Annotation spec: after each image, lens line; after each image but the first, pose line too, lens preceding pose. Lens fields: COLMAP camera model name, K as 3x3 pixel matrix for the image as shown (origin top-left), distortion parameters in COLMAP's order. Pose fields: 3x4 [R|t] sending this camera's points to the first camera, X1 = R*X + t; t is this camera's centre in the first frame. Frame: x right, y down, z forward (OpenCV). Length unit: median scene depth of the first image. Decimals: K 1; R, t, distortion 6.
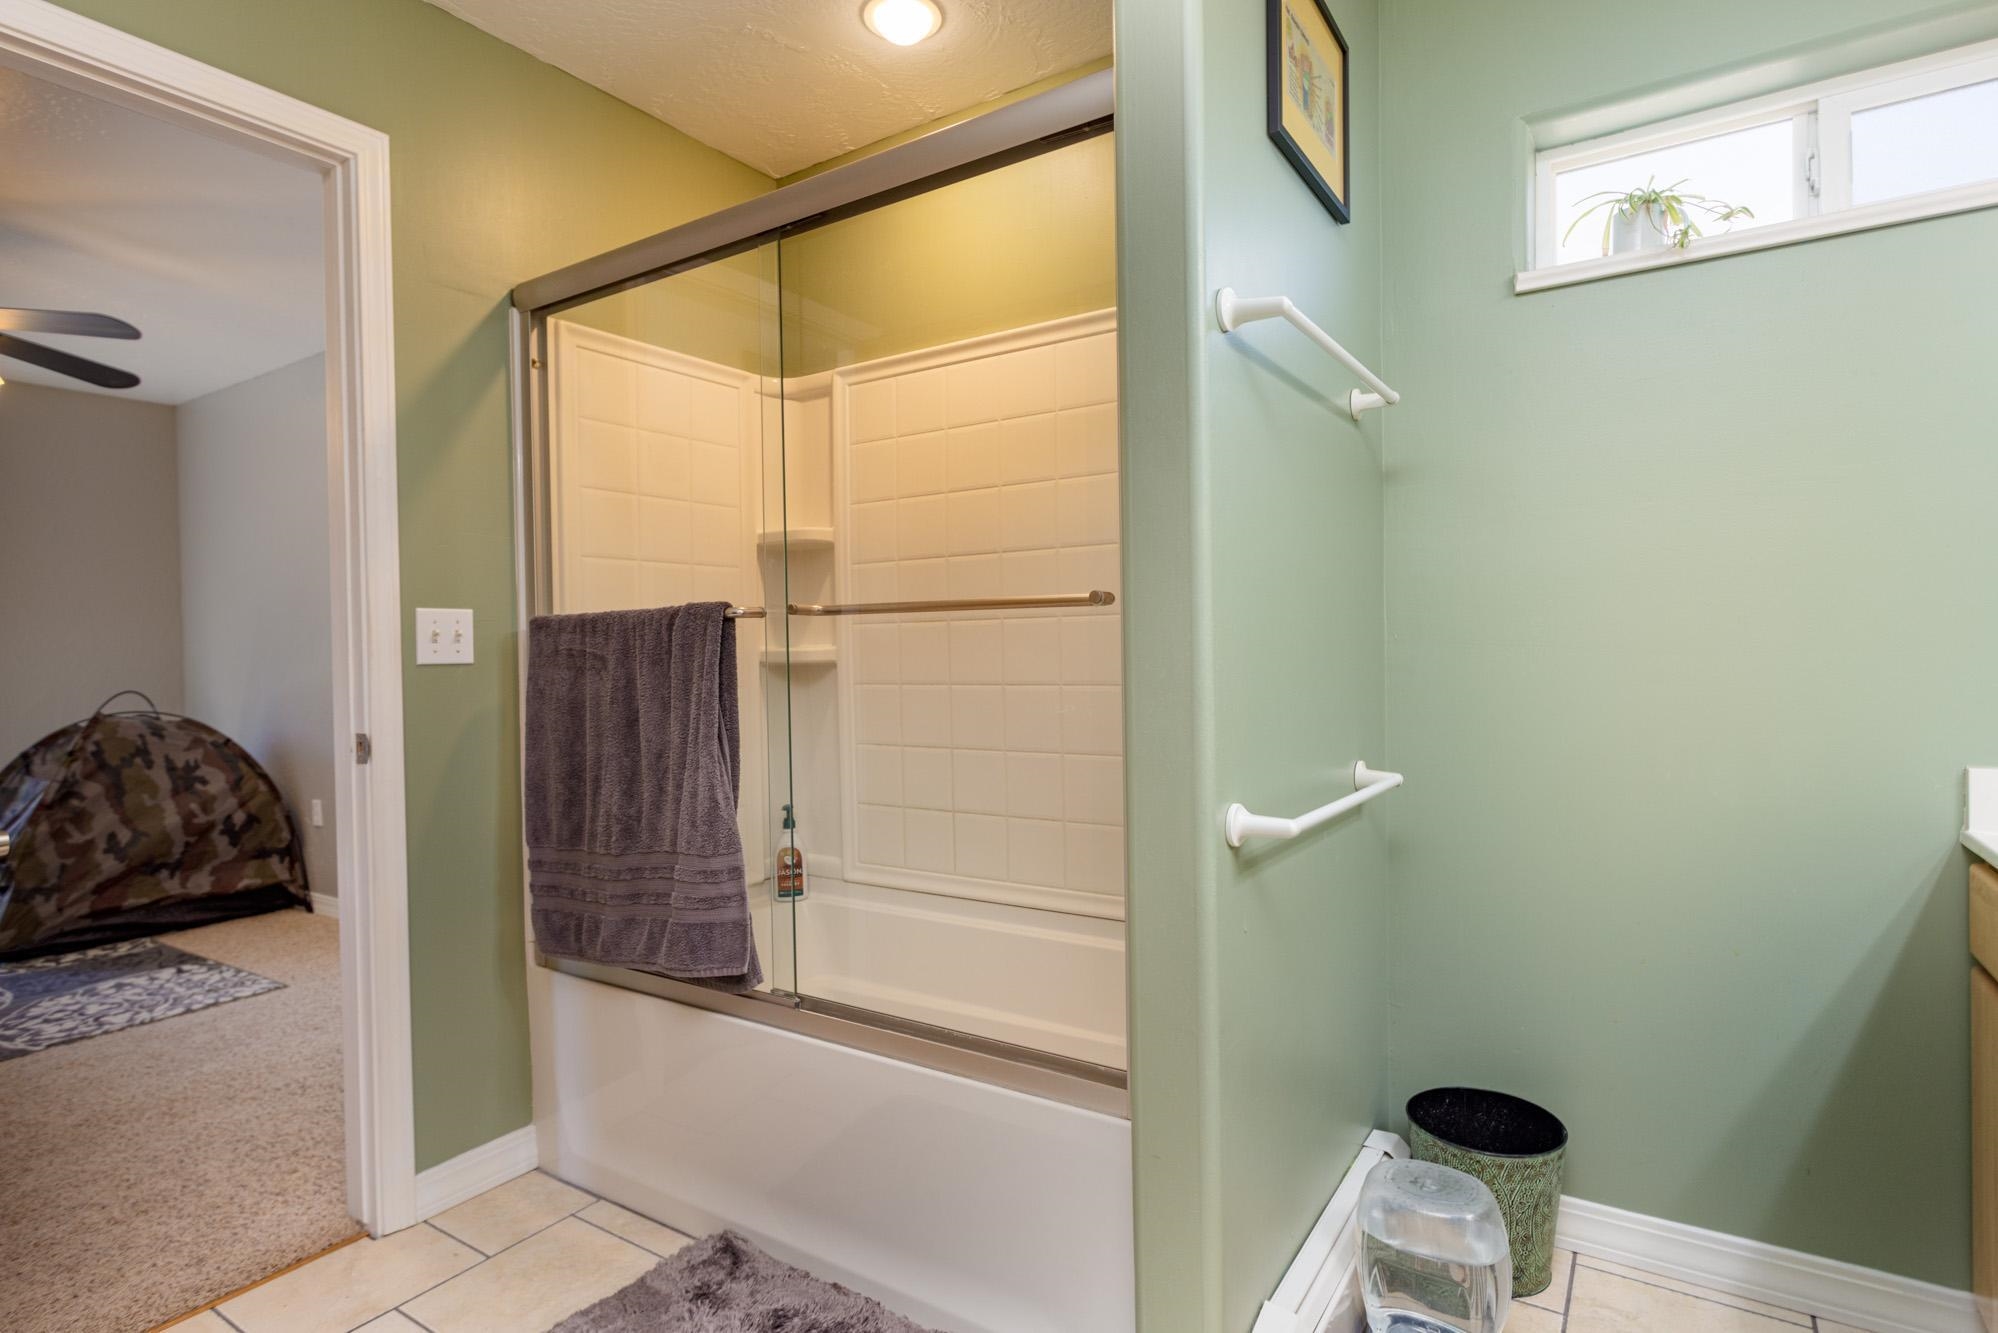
lens RADIAL K [[1014.1, 0, 1001.2], [0, 1014.1, 665.3], [0, 0, 1]] dist [-0.007283, -0.000728]
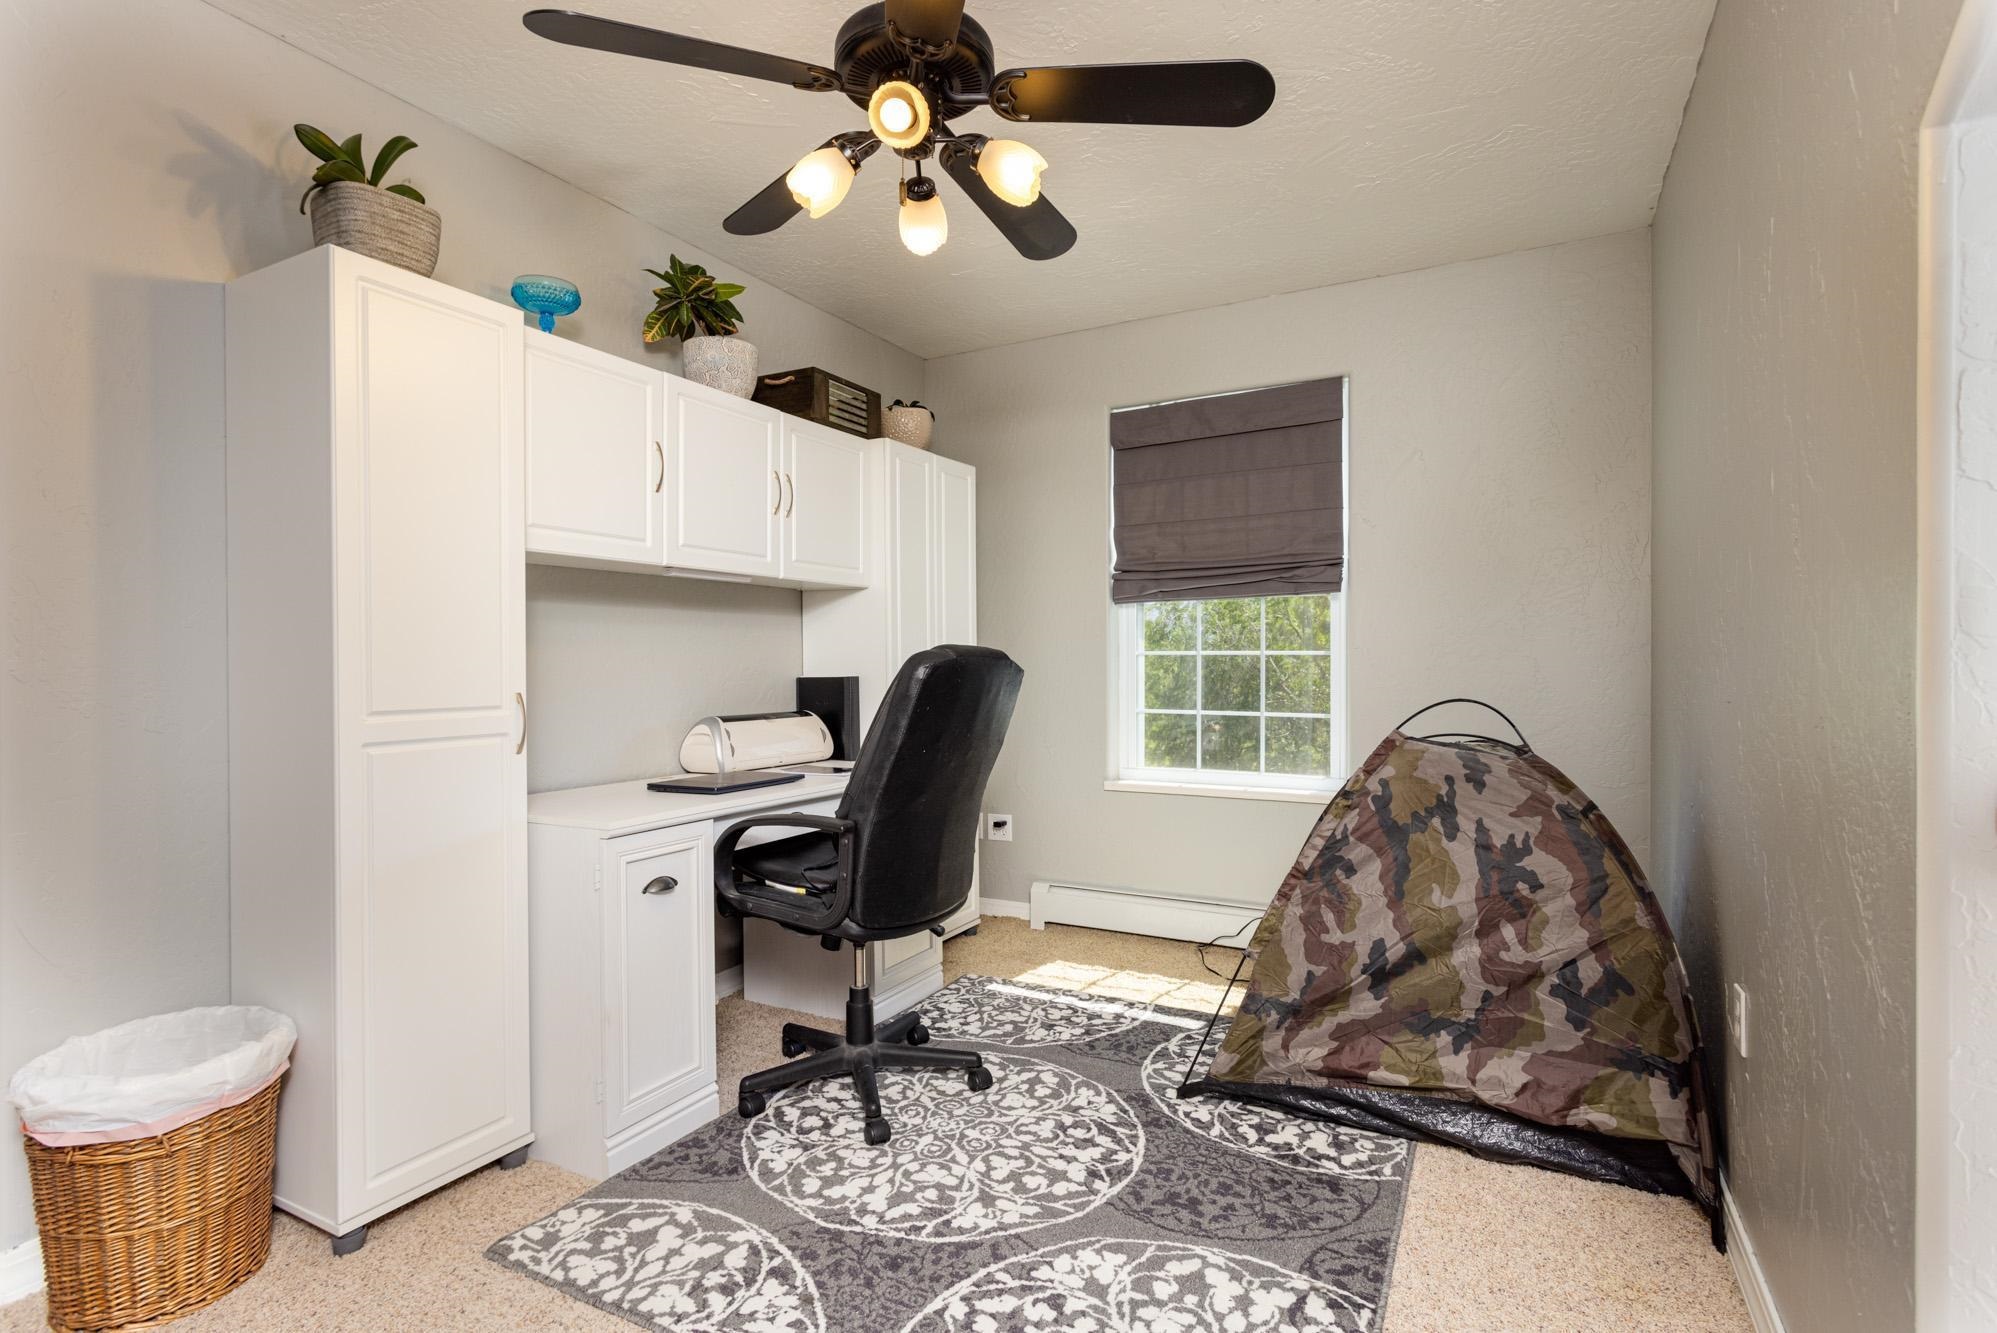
lens RADIAL K [[960.1, 0, 994.0], [0, 960.1, 675.7], [0, 0, 1]] dist [0.002180, 0.000657]
pose [[0.074885, 0.026530, -0.996839, -0.324918], [-0.009078, 0.999623, 0.025922, -0.000657], [0.997151, 0.007108, 0.075097, 0.691891]]
